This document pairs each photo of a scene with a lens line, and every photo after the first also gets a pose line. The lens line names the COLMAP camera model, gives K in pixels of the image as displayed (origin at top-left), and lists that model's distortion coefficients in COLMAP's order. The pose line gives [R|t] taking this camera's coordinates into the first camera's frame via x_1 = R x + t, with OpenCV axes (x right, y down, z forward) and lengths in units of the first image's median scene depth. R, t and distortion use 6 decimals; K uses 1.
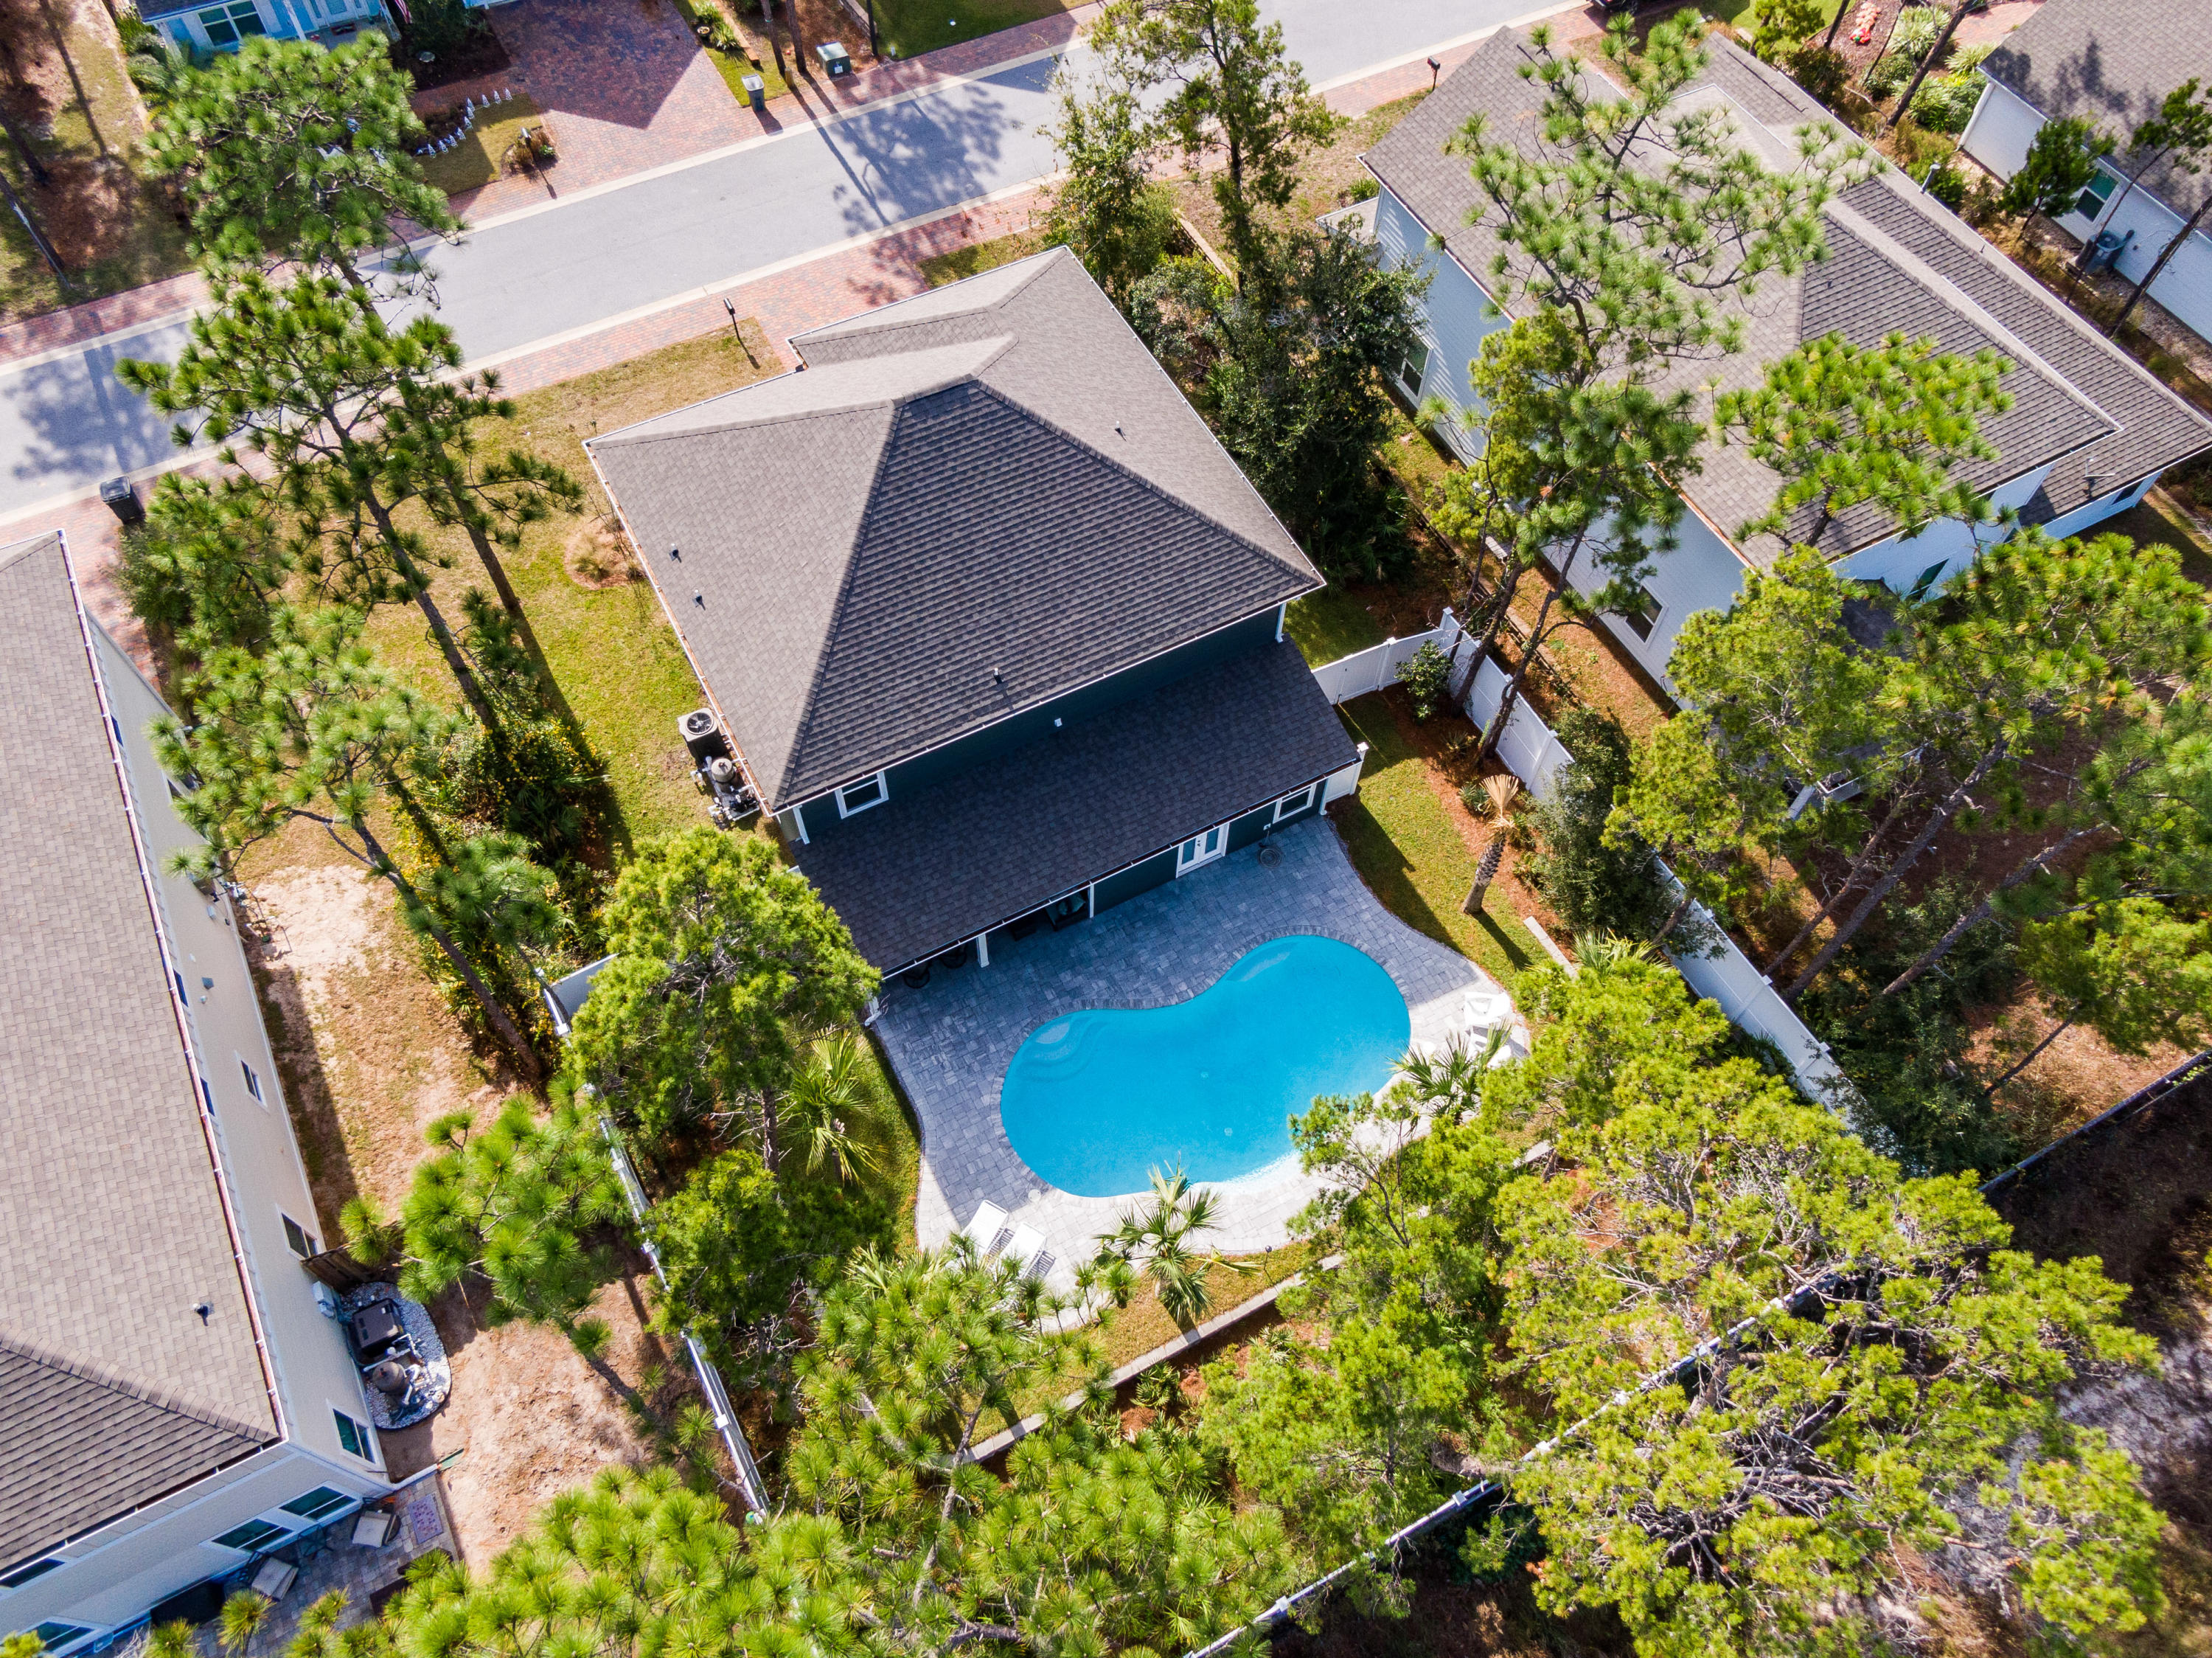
lens RADIAL K [[1582.7, 0, 1111.8], [0, 1582.7, 819.2], [0, 0, 1]] dist [0.027841, -0.028711]
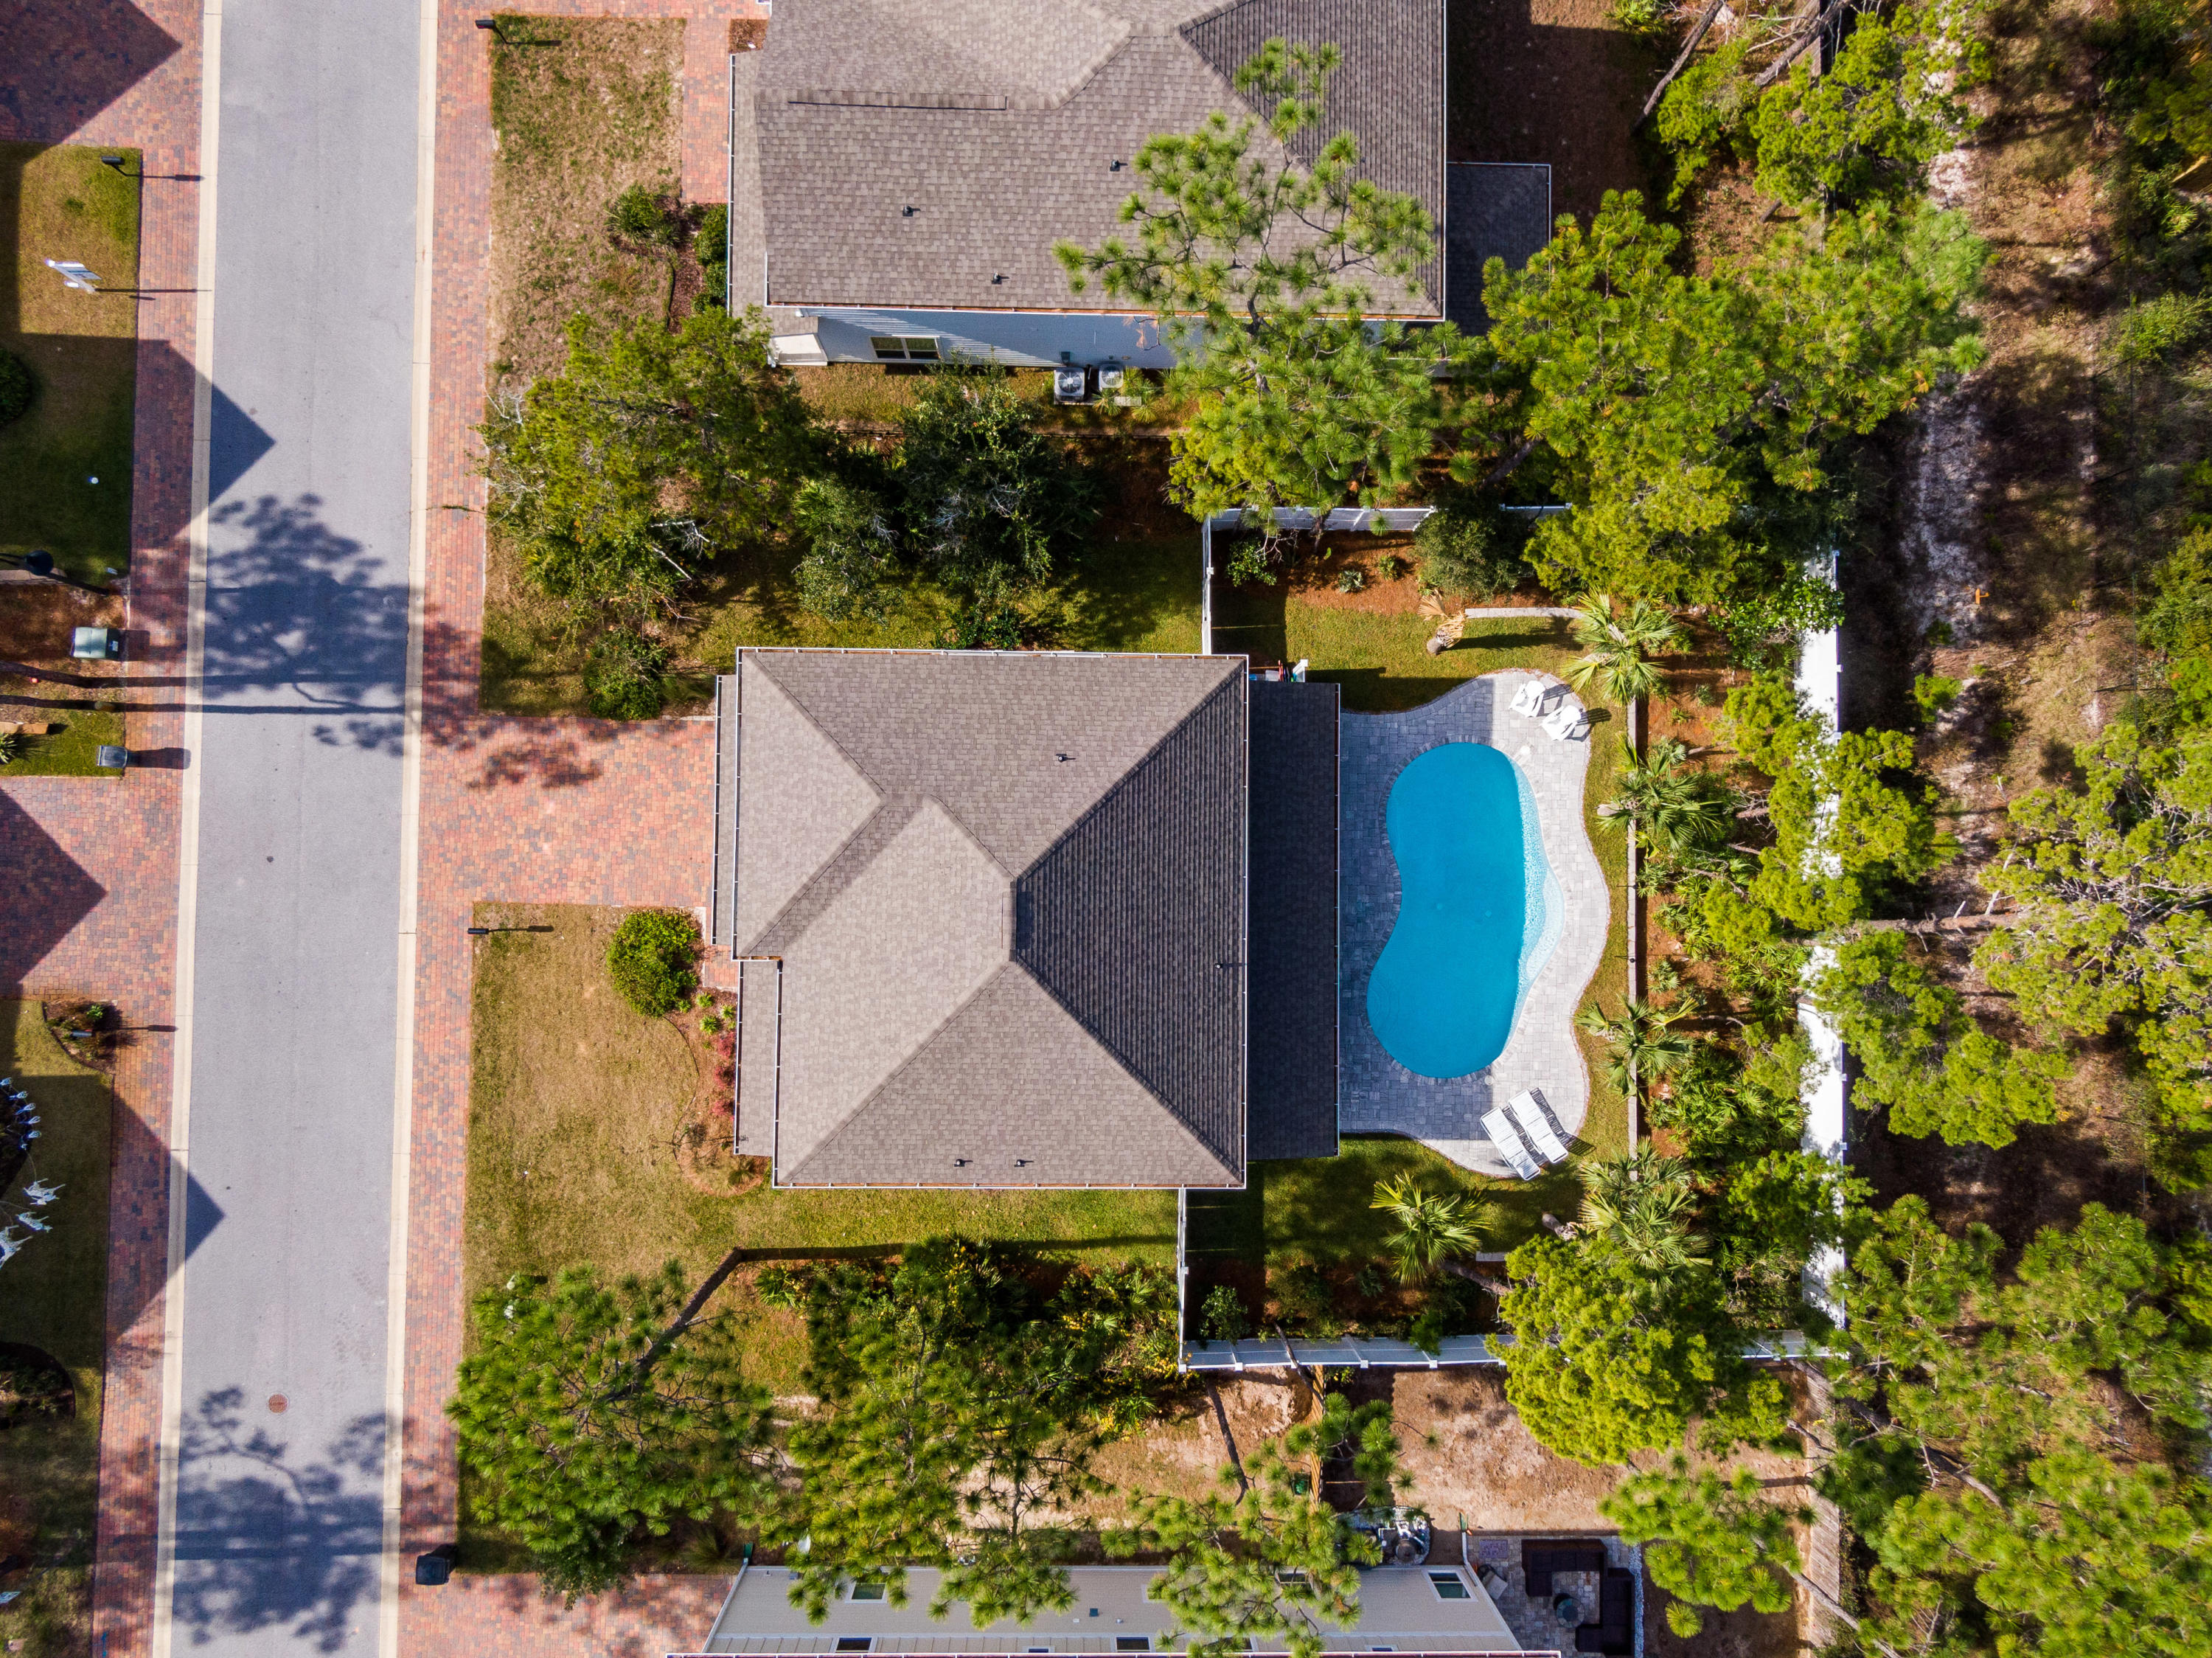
lens RADIAL K [[1653.2, 0, 1100.1], [0, 1653.2, 822.9], [0, 0, 1]] dist [0.006228, 0.004601]
pose [[0.479435, -0.877069, 0.029867, -0.038581], [0.734402, 0.419614, 0.533458, -0.564376], [-0.480412, -0.233824, 0.845299, 0.023381]]
